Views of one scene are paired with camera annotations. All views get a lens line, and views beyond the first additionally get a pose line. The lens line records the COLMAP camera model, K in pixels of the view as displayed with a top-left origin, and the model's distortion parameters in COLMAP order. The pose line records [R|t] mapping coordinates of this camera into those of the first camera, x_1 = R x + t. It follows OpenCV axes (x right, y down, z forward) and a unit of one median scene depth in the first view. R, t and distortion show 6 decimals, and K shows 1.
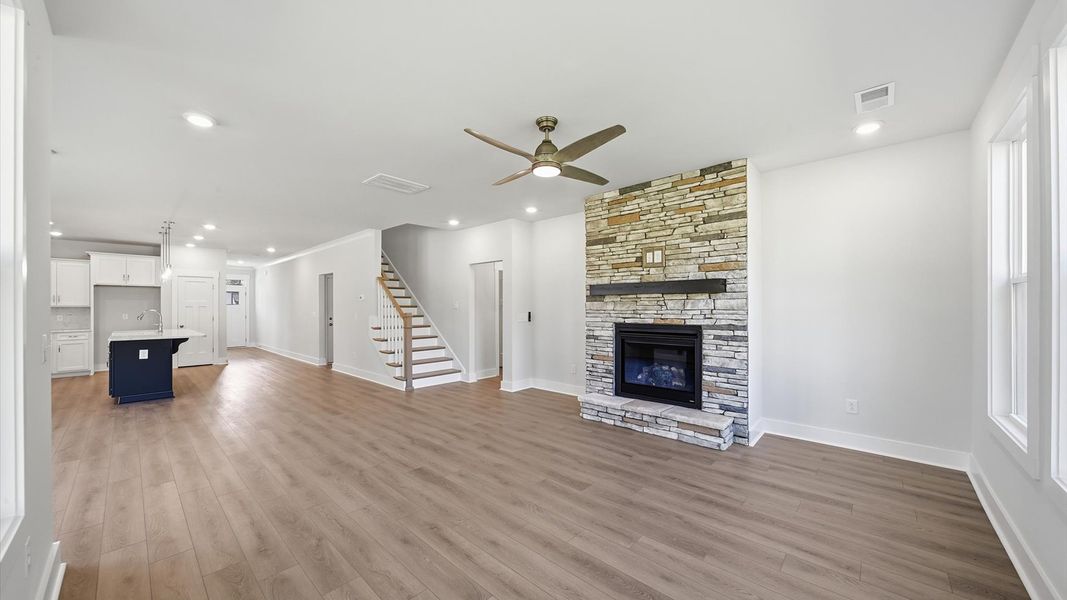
lens RADIAL K [[377.1, 0, 534.3], [0, 377.1, 305.1], [0, 0, 1]] dist [0.000301, -0.000043]
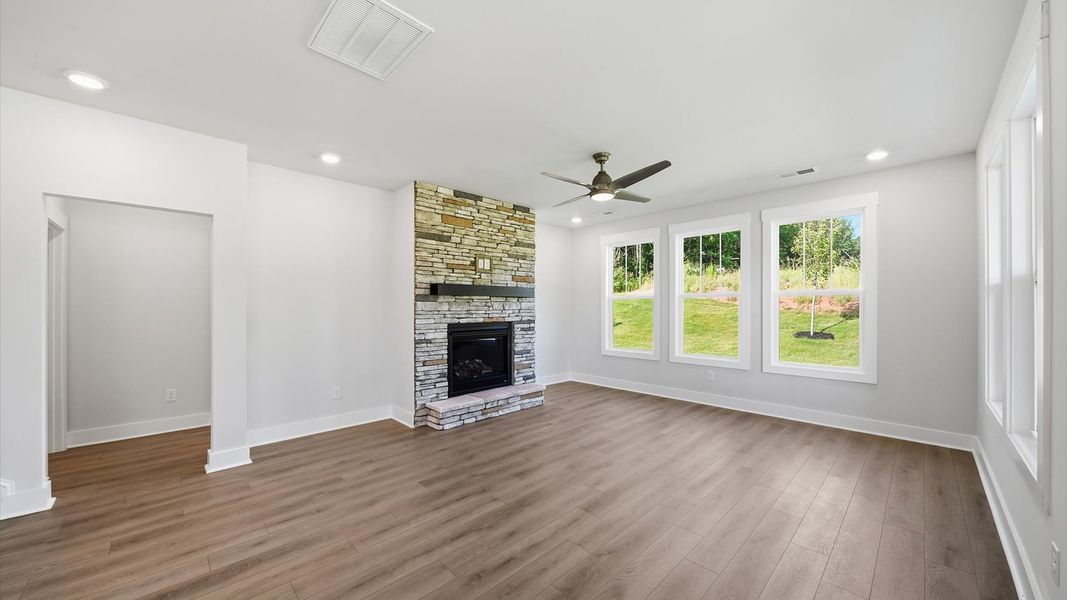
lens RADIAL K [[377.1, 0, 534.3], [0, 377.1, 305.1], [0, 0, 1]] dist [0.000301, -0.000043]
pose [[0.058253, 0.009802, 0.998254, -0.815211], [-0.002077, 0.999951, -0.009698, 0.008325], [-0.998300, -0.001509, 0.058271, 0.779626]]
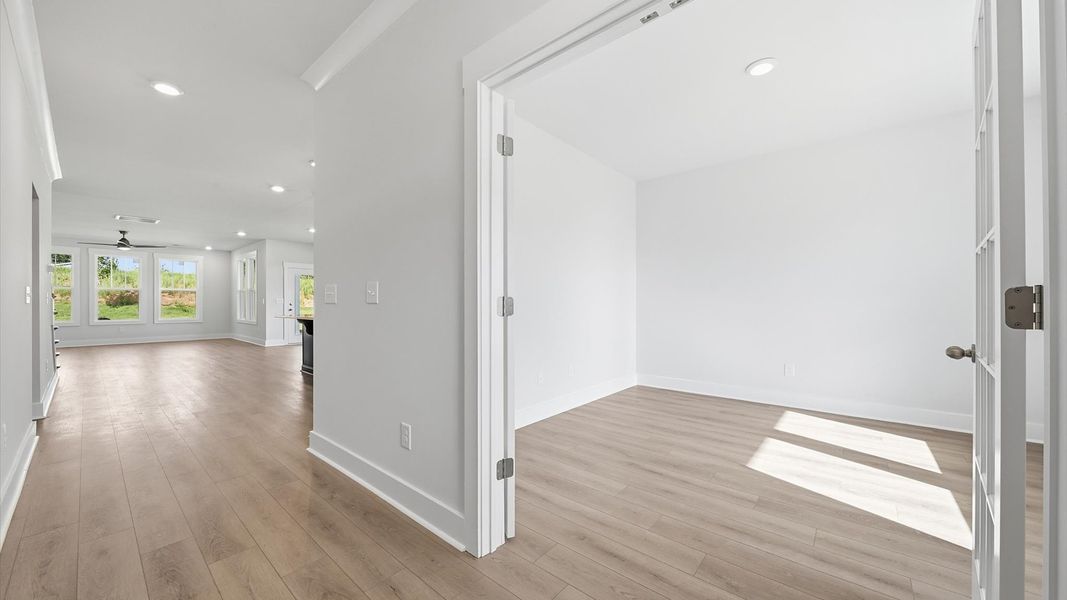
lens RADIAL K [[377.1, 0, 534.3], [0, 377.1, 305.1], [0, 0, 1]] dist [0.000301, -0.000043]
pose [[-0.998946, 0.006655, -0.045424, -2.110616], [0.006700, 0.999977, -0.000823, 0.086027], [0.045418, -0.001127, -0.998967, 2.829123]]
